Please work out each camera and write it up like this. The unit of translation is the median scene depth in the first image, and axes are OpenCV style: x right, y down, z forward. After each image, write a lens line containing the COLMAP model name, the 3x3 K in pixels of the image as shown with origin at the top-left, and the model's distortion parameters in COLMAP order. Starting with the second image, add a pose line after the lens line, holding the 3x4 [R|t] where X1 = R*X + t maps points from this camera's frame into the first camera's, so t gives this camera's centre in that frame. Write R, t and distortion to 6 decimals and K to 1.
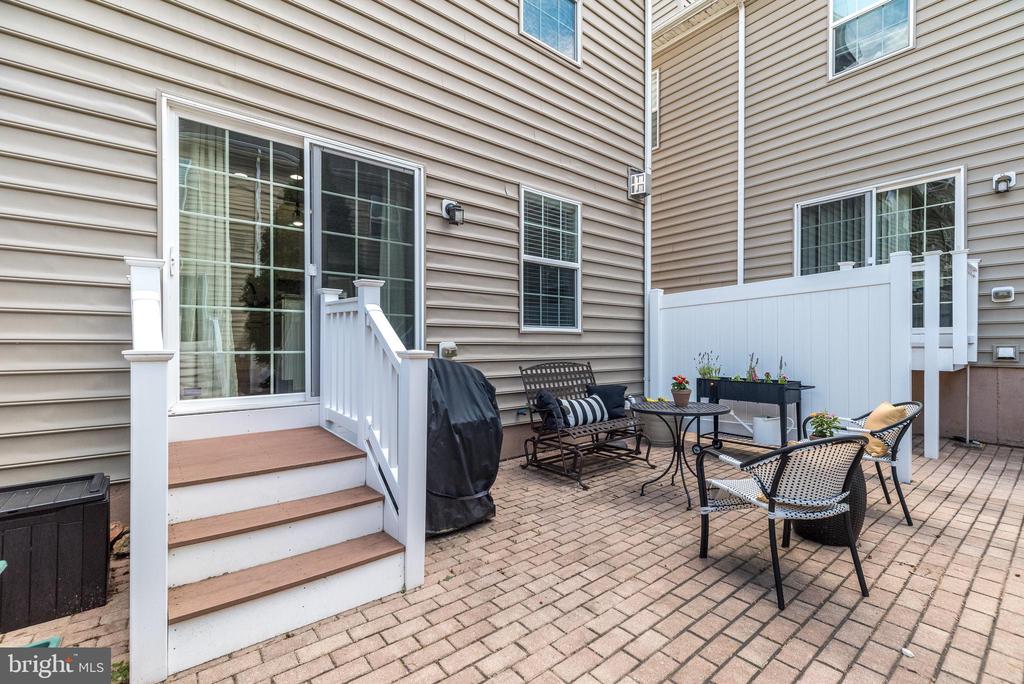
lens RADIAL K [[444.6, 0, 508.8], [0, 444.6, 344.9], [0, 0, 1]] dist [0.009173, 0.000274]
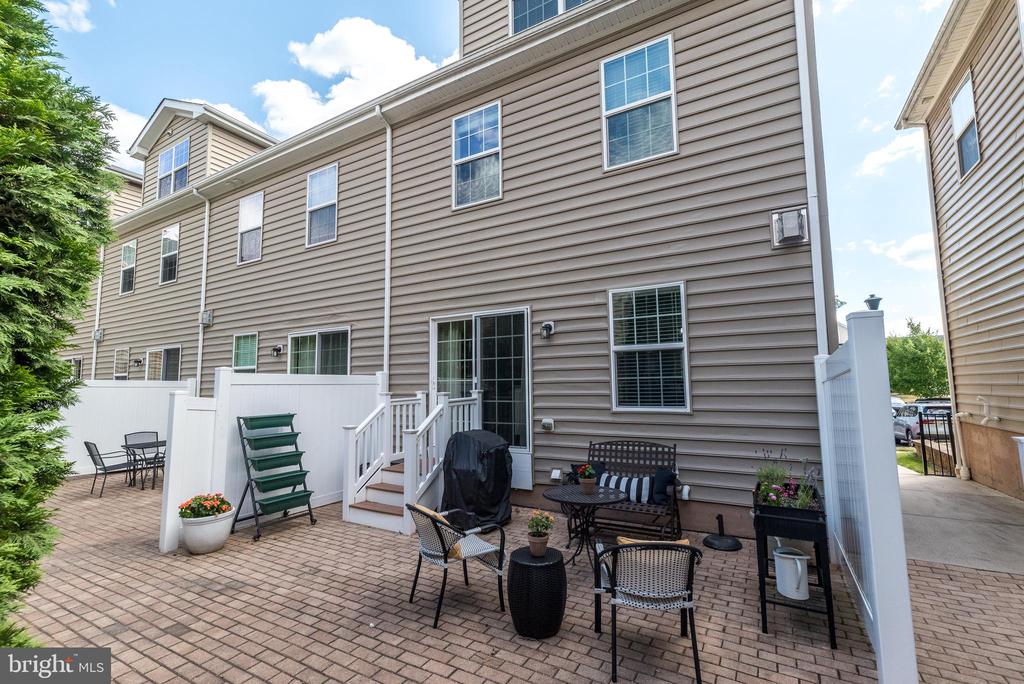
lens RADIAL K [[444.6, 0, 508.8], [0, 444.6, 344.9], [0, 0, 1]] dist [0.009173, 0.000274]
pose [[0.360418, -0.093067, -0.928137, 1.052359], [0.008494, 0.995296, -0.096503, -0.094913], [0.932752, 0.026898, 0.359513, 0.311684]]
